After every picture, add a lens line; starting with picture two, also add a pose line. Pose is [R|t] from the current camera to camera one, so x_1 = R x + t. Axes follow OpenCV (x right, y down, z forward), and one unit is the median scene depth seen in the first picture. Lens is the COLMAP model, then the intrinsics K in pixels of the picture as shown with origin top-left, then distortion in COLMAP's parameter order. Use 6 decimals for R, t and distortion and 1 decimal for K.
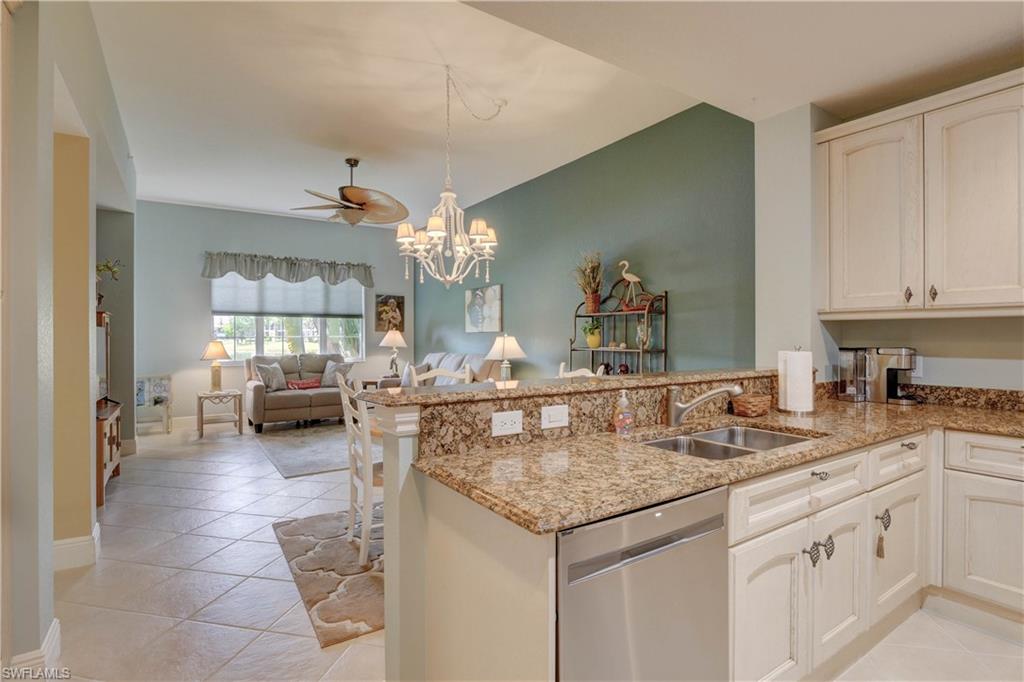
lens RADIAL K [[501.6, 0, 509.2], [0, 501.6, 335.9], [0, 0, 1]] dist [-0.011444, -0.002955]
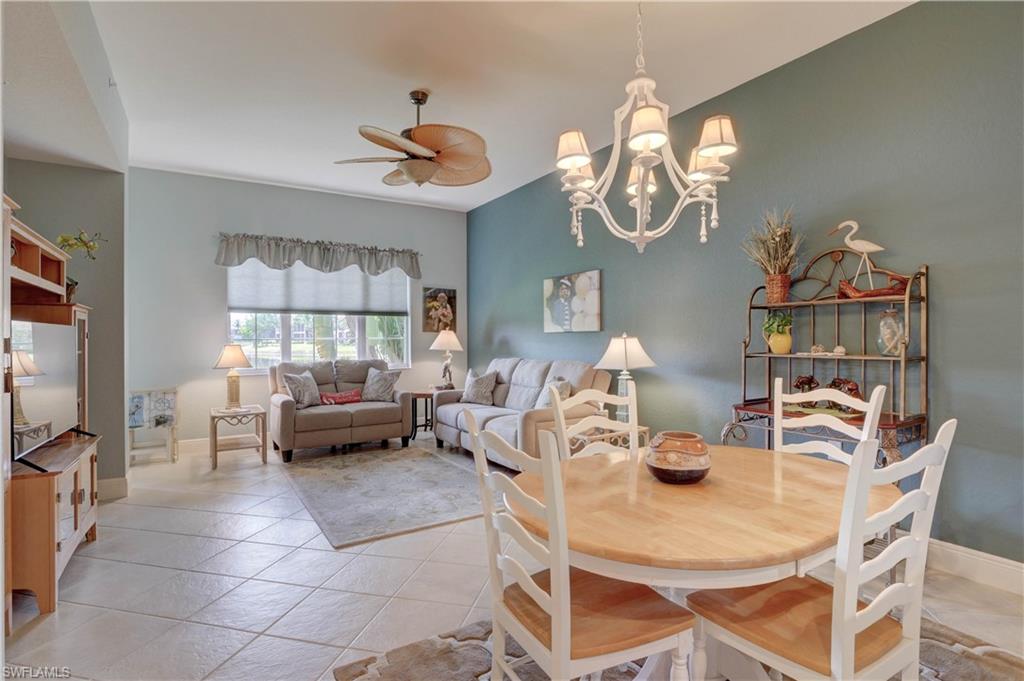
lens RADIAL K [[501.6, 0, 510.5], [0, 501.6, 335.5], [0, 0, 1]] dist [-0.011444, -0.002955]
pose [[0.999722, -0.003433, -0.023316, -0.165340], [0.003352, 0.999988, -0.003508, 0.000582], [0.023328, 0.003429, 0.999722, 0.279654]]
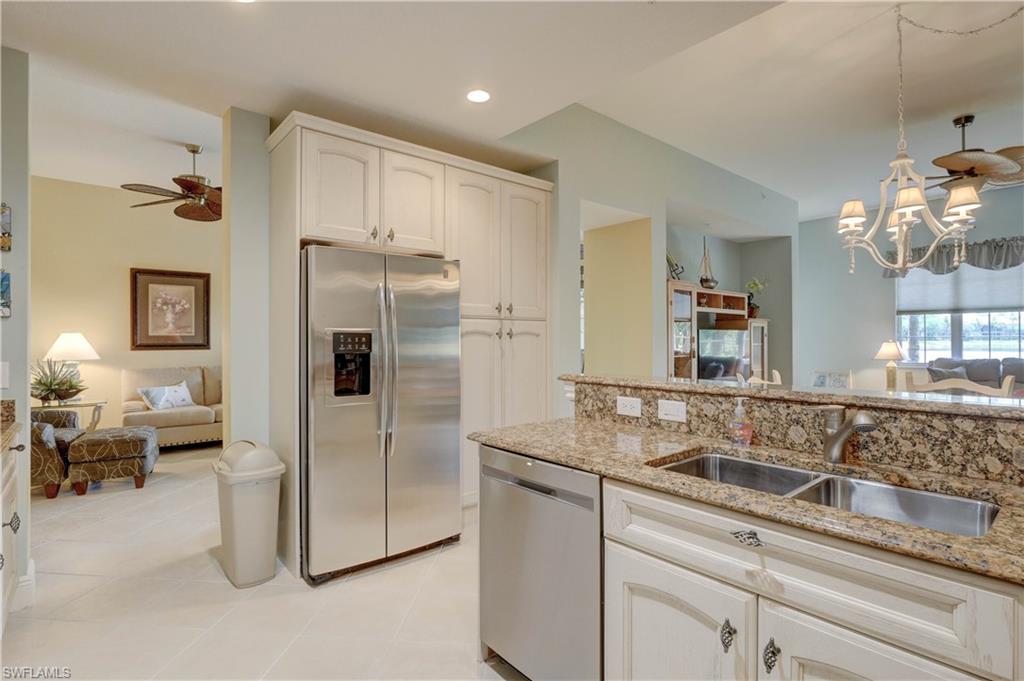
lens RADIAL K [[501.6, 0, 513.1], [0, 501.6, 338.2], [0, 0, 1]] dist [-0.011444, -0.002955]
pose [[0.118345, 0.000959, -0.992972, 0.392731], [0.004100, 0.999991, 0.001454, -0.000189], [0.992964, -0.004243, 0.118340, 0.181861]]
